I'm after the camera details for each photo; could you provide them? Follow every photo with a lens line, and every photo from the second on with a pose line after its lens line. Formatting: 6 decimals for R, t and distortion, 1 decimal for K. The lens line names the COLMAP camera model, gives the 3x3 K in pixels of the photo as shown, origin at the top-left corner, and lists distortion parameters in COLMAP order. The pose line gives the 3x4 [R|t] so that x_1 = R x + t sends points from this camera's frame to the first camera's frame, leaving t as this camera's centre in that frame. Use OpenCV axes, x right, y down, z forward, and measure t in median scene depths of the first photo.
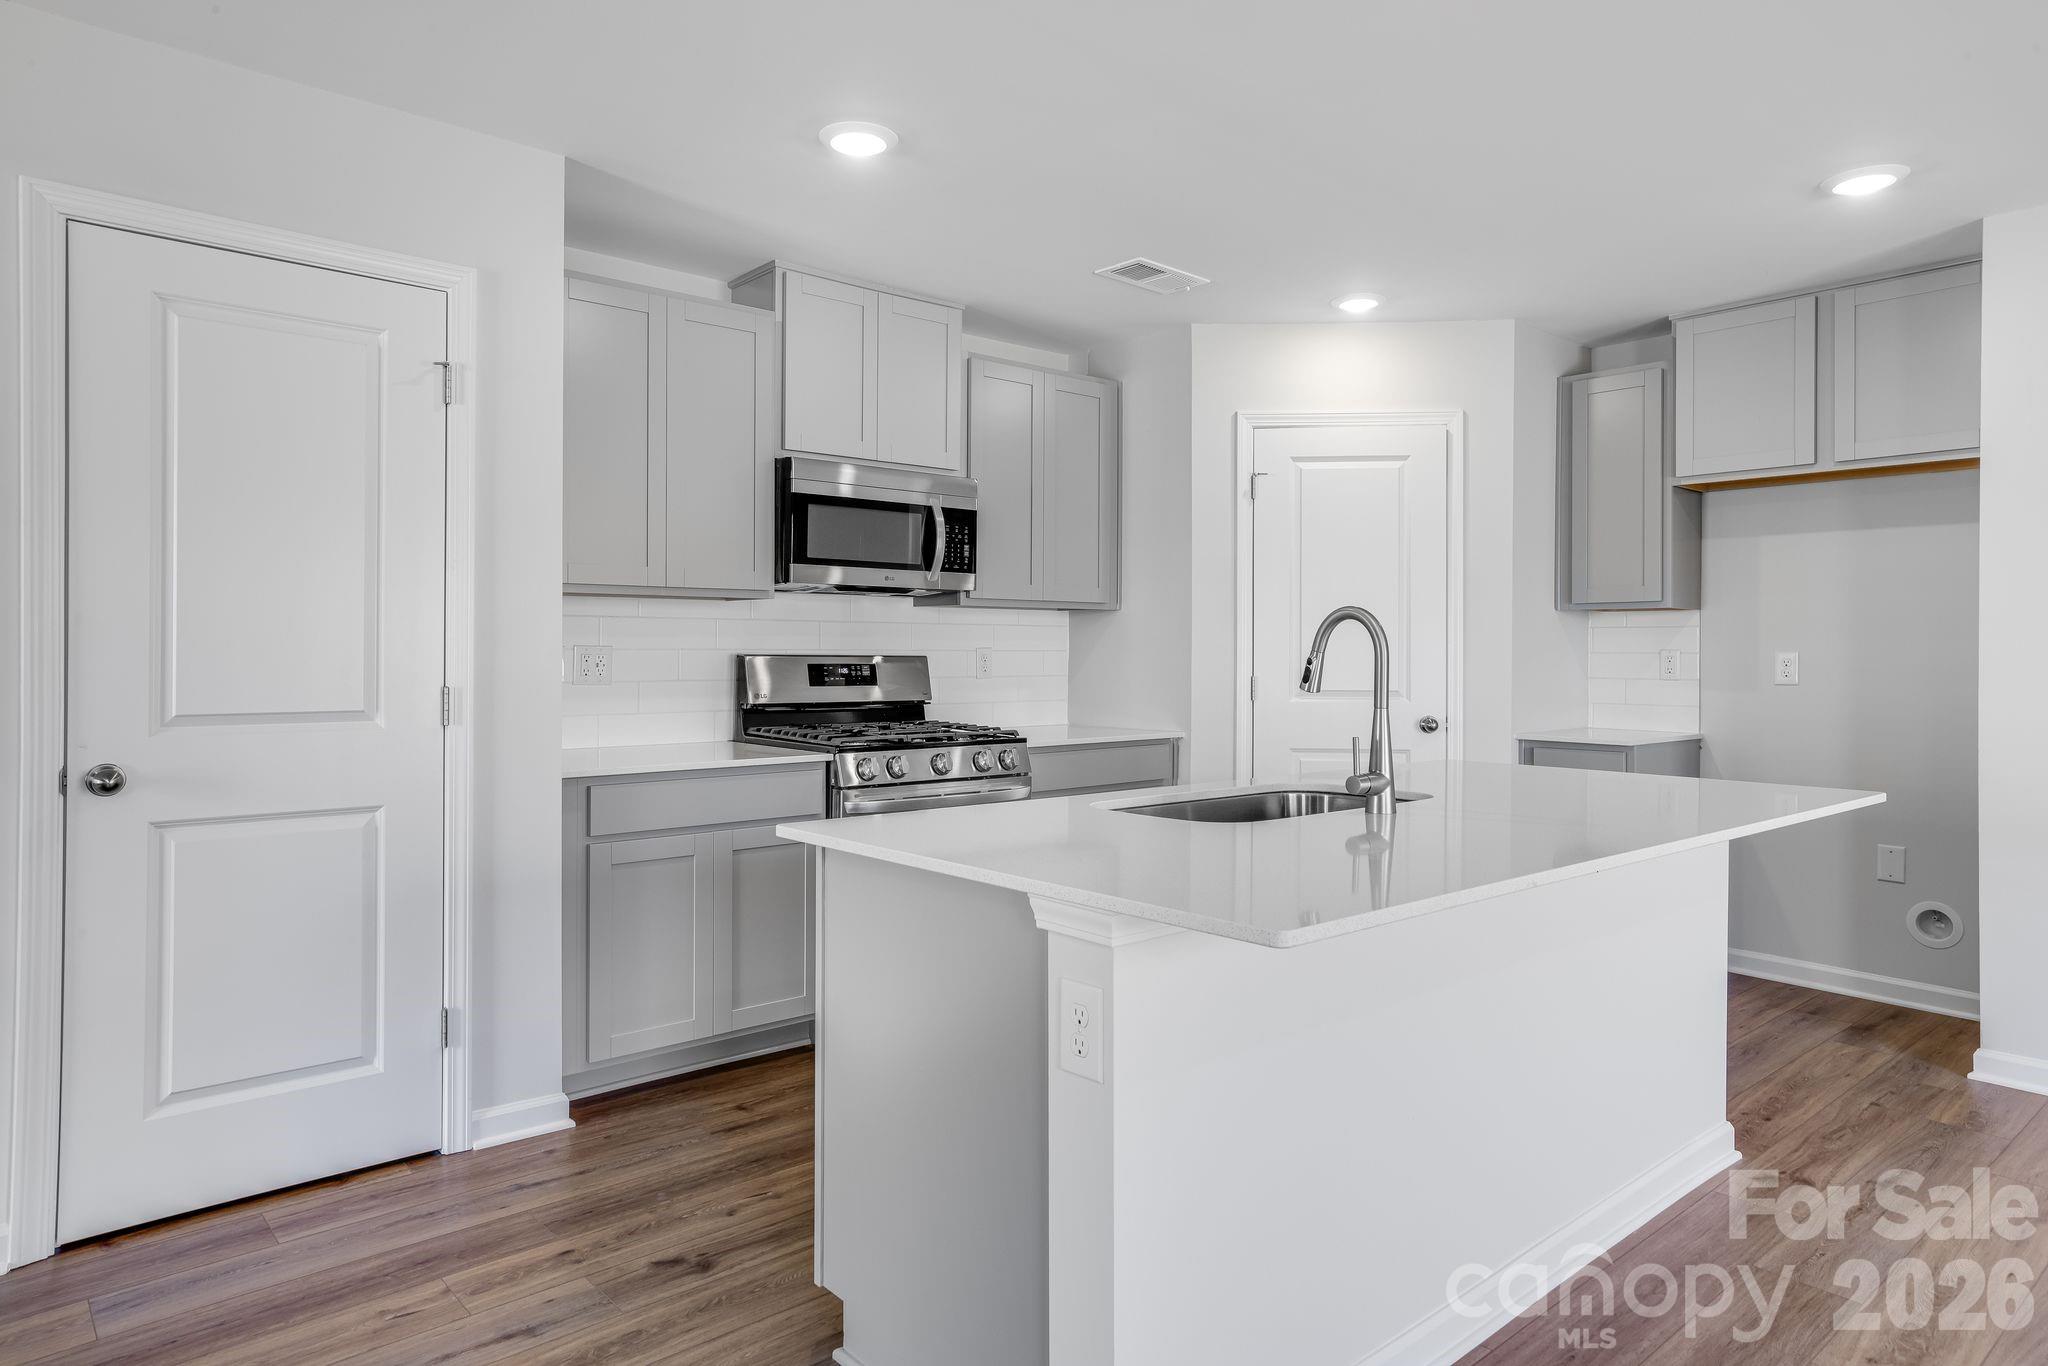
lens RADIAL K [[1241.9, 0, 1013.7], [0, 1241.9, 648.1], [0, 0, 1]] dist [0.004593, 0.004522]
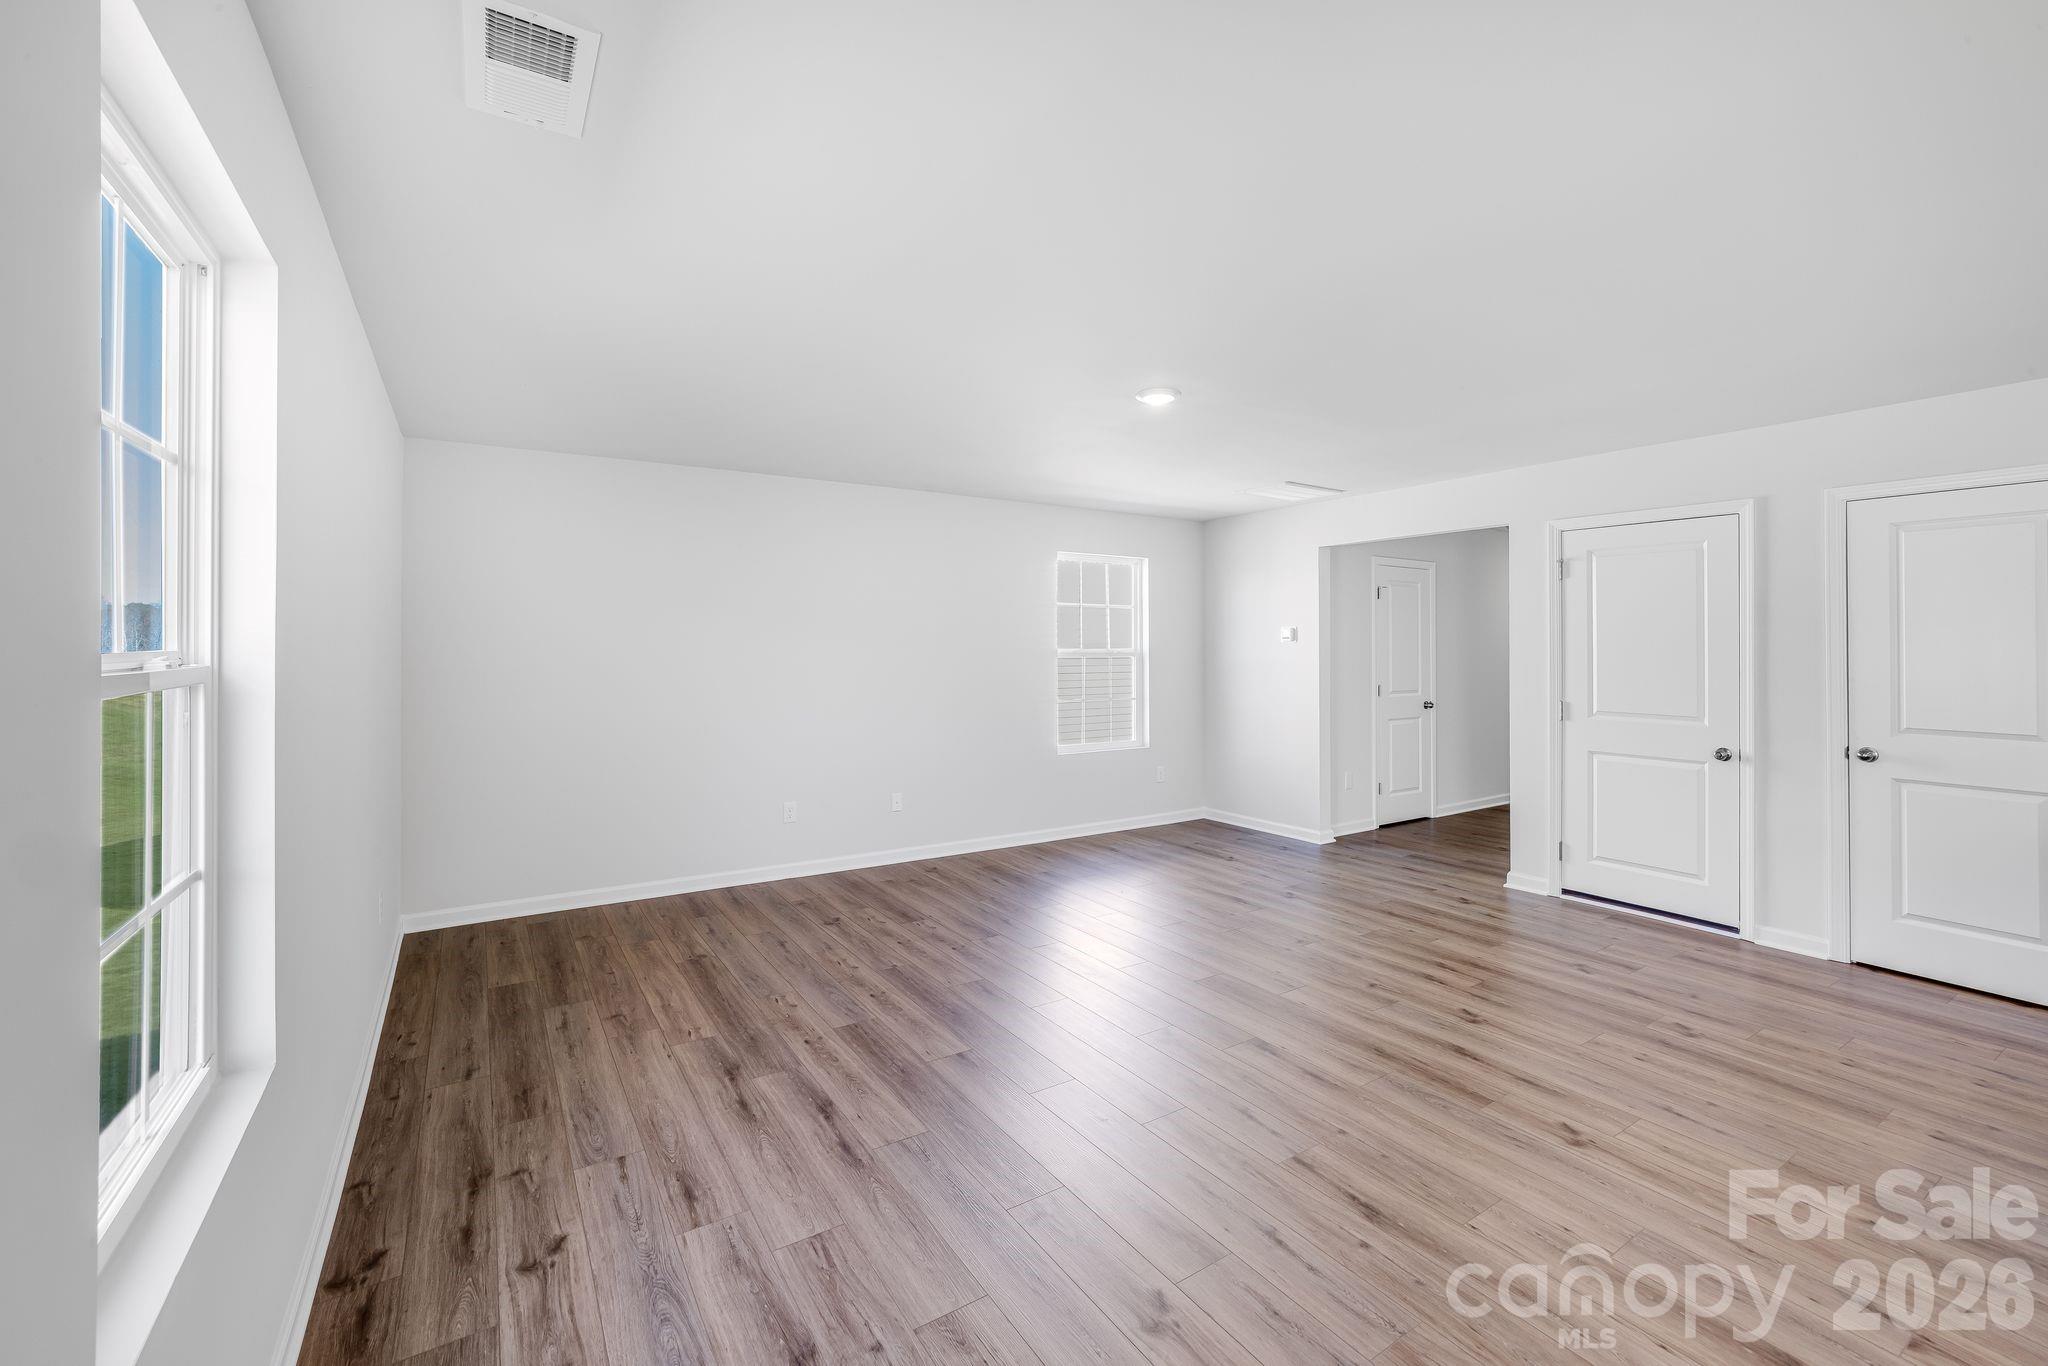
lens RADIAL K [[866.7, 0, 1012.6], [0, 866.7, 640.1], [0, 0, 1]] dist [-0.047862, 0.020162]
pose [[-0.155513, -0.011402, -0.987768, 0.569812], [0.002086, 0.999927, -0.011871, -0.047538], [0.987832, -0.003907, -0.155478, -0.143473]]
